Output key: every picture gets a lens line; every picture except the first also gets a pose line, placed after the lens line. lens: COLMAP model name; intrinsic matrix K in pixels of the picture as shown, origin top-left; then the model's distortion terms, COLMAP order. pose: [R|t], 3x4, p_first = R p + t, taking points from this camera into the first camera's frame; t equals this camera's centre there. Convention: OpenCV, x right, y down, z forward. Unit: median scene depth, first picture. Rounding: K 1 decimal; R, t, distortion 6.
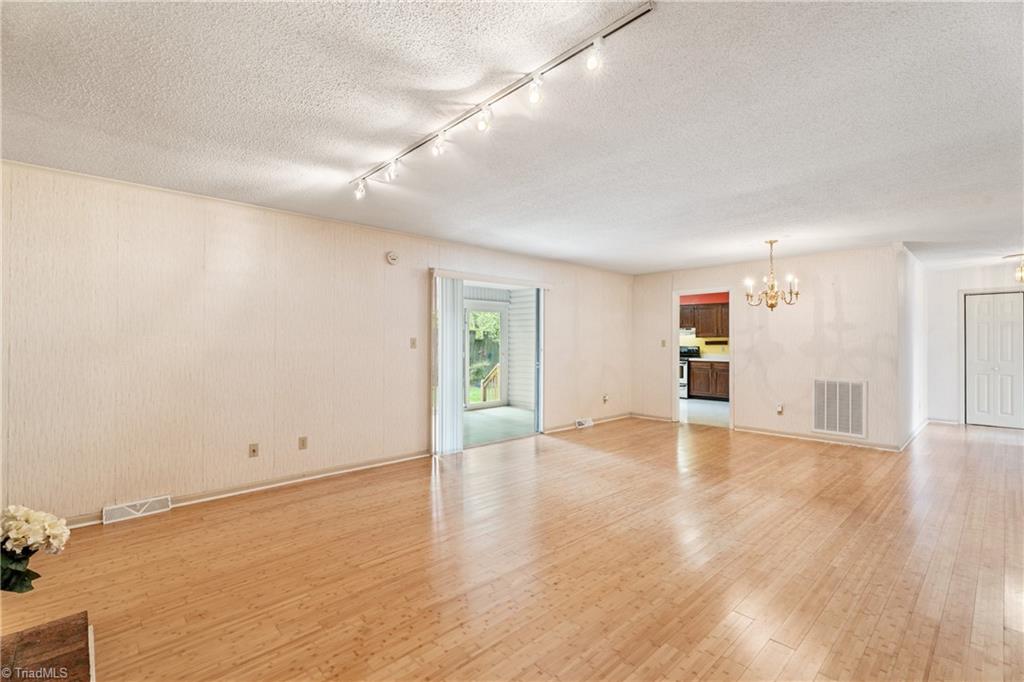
lens RADIAL K [[455.5, 0, 507.8], [0, 455.5, 339.9], [0, 0, 1]] dist [0.008662, -0.000231]
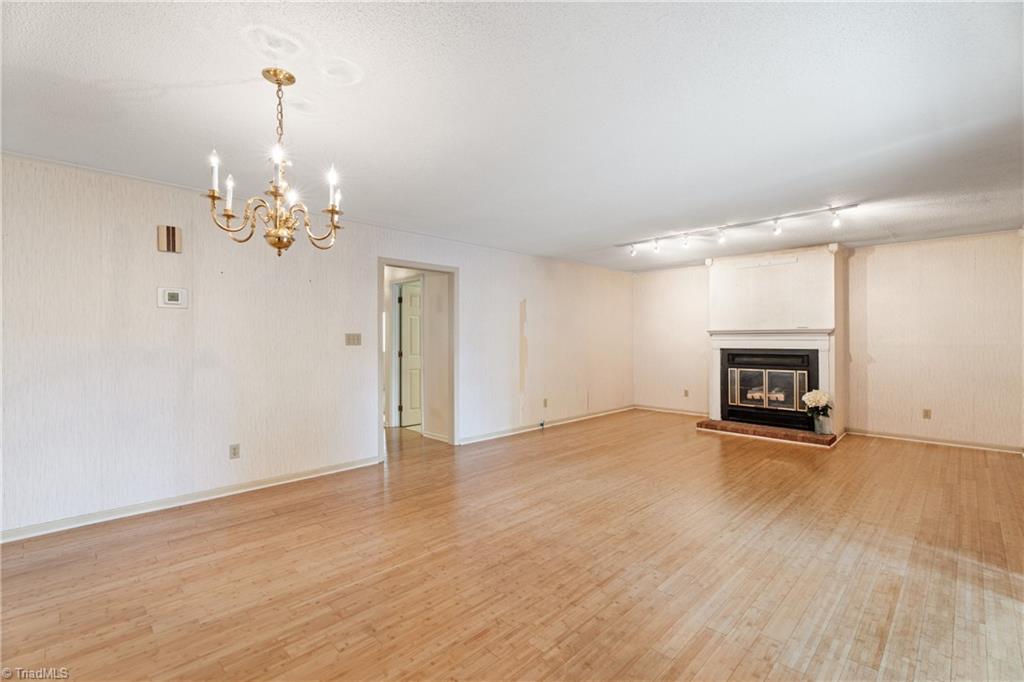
lens RADIAL K [[455.5, 0, 507.8], [0, 455.5, 339.9], [0, 0, 1]] dist [0.008662, -0.000231]
pose [[-0.999538, 0.001632, -0.030344, 0.490176], [0.001815, 0.999980, -0.006008, 0.013896], [0.030334, -0.006060, -0.999521, 1.735008]]
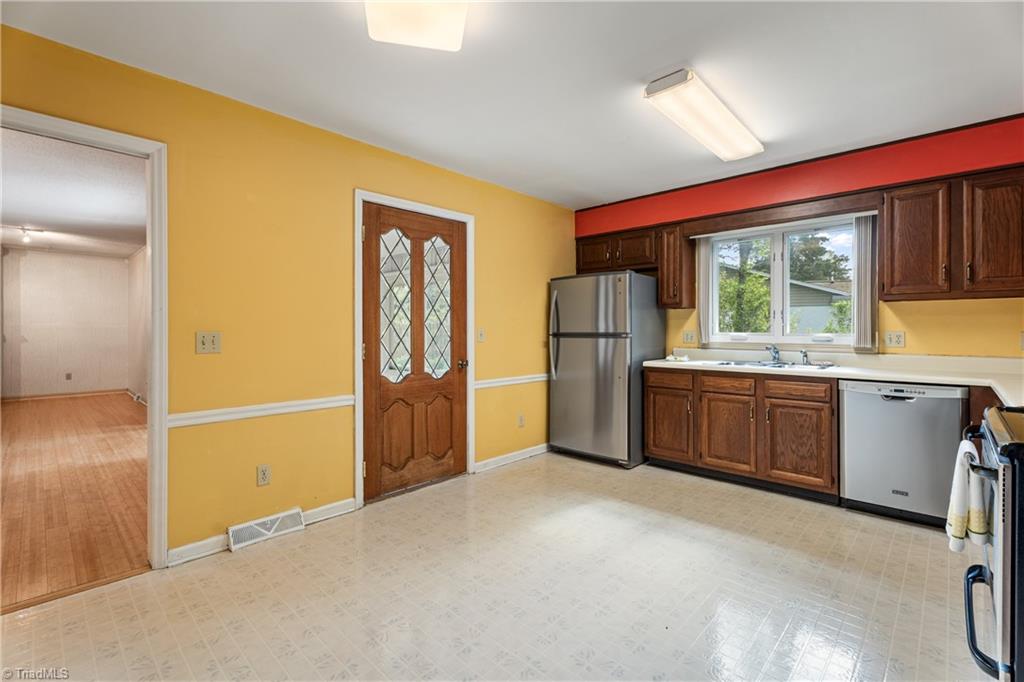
lens RADIAL K [[455.5, 0, 507.8], [0, 455.5, 339.9], [0, 0, 1]] dist [0.008662, -0.000231]
pose [[0.050642, 0.017448, -0.998564, 1.207277], [0.003019, 0.999840, 0.017624, 0.043130], [0.998712, -0.003907, 0.050581, 2.151724]]
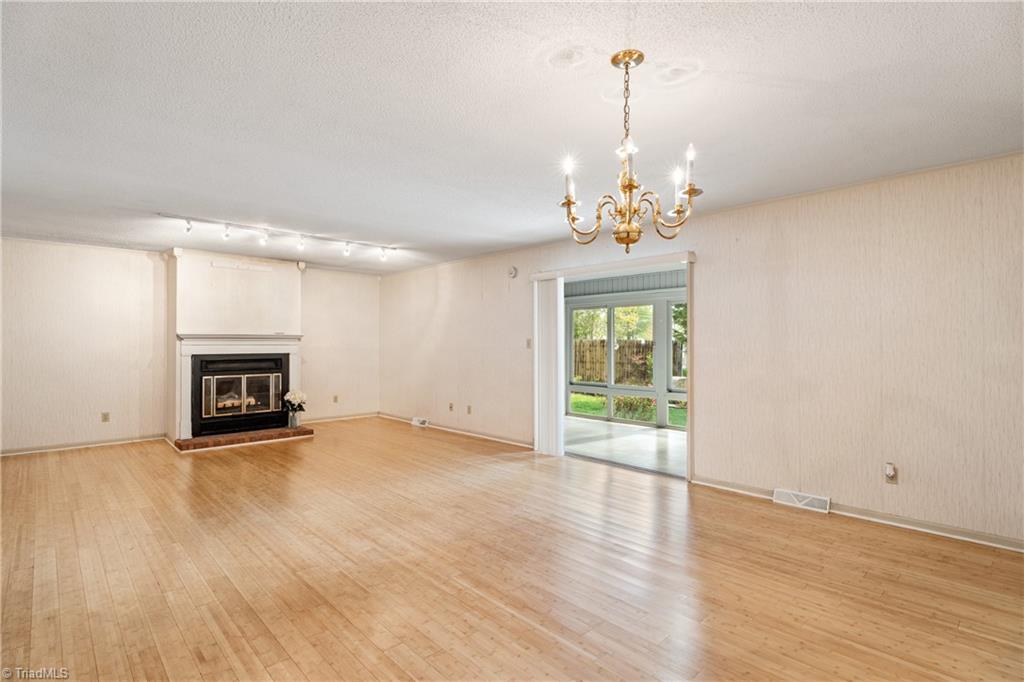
lens RADIAL K [[496.3, 0, 512.0], [0, 496.3, 341.0], [0, 0, 1]] dist [-0.000470, 0.000577]
pose [[0.012167, -0.006210, -0.999907, 1.200618], [0.005904, 0.999964, -0.006139, 0.009211], [0.999909, -0.005829, 0.012204, 1.123189]]
